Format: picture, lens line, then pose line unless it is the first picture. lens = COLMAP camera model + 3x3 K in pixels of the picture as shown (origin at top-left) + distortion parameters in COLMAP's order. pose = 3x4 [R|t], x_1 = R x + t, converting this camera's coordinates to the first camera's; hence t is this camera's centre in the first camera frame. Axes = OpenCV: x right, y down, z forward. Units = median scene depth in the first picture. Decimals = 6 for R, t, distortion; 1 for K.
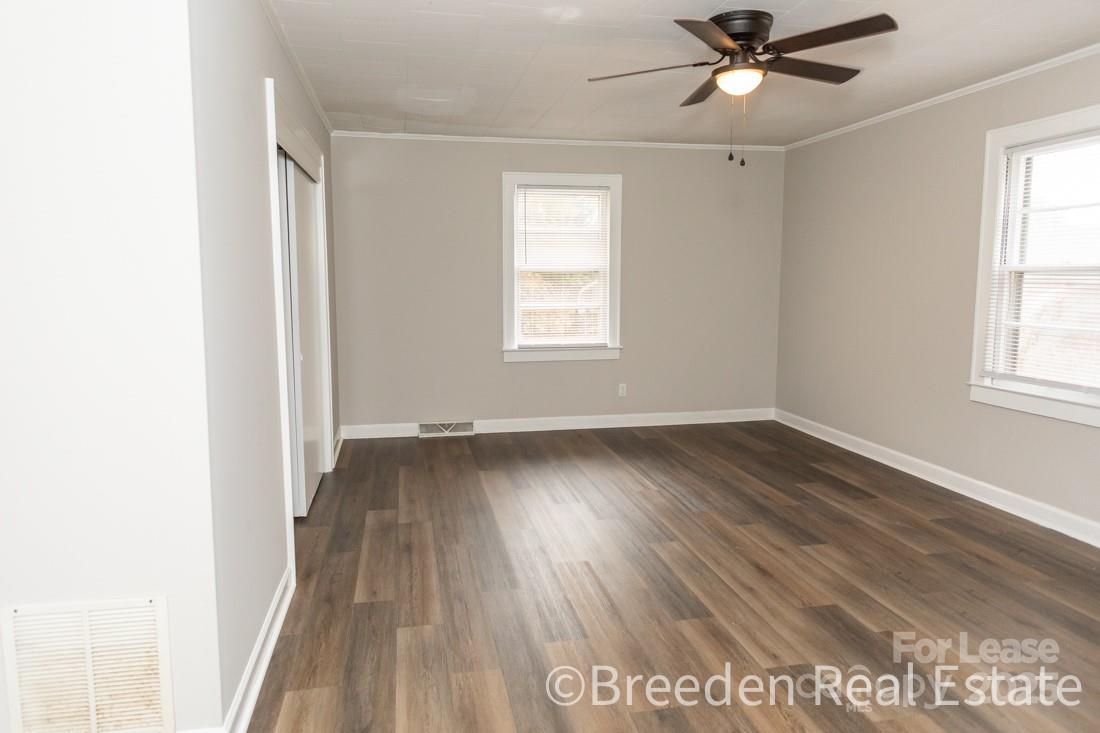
lens RADIAL K [[744.4, 0, 550.0], [0, 744.4, 366.5], [0, 0, 1]] dist [0.001320, -0.000116]
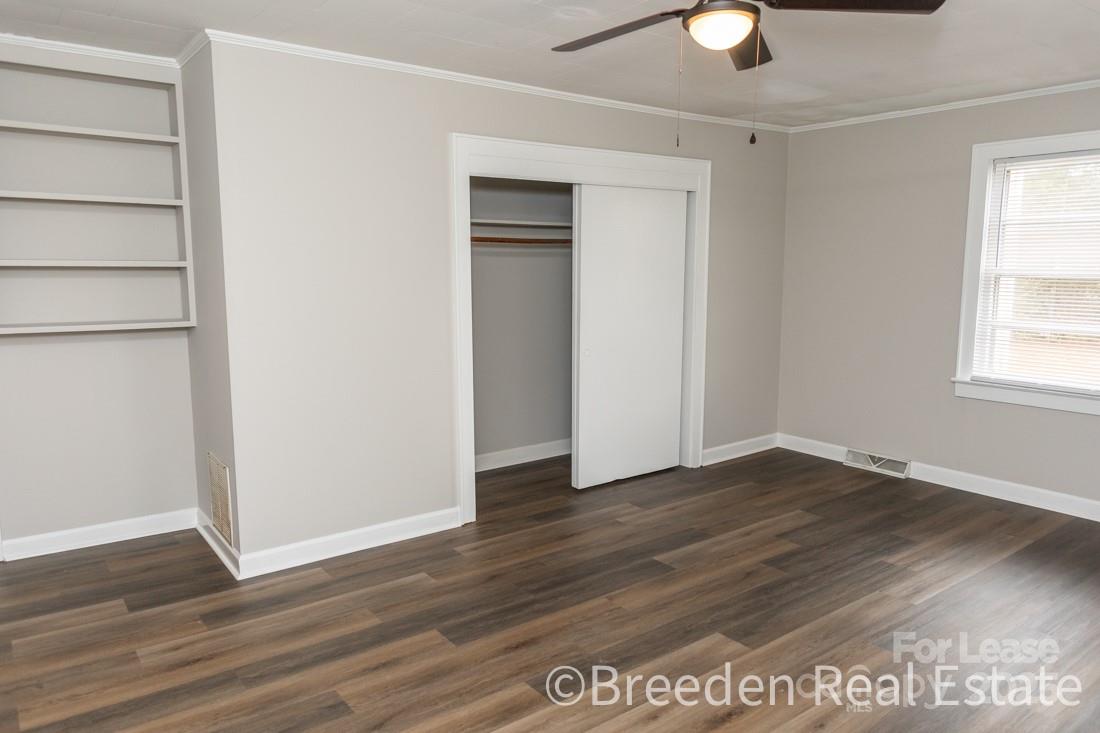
lens RADIAL K [[767.3, 0, 550.0], [0, 767.3, 366.5], [0, 0, 1]] dist [0.007032, 0.001020]
pose [[0.445834, 0.127216, -0.886029, 0.462672], [-0.113801, 0.989872, 0.084863, -0.056893], [0.887852, 0.062997, 0.455796, 0.274701]]
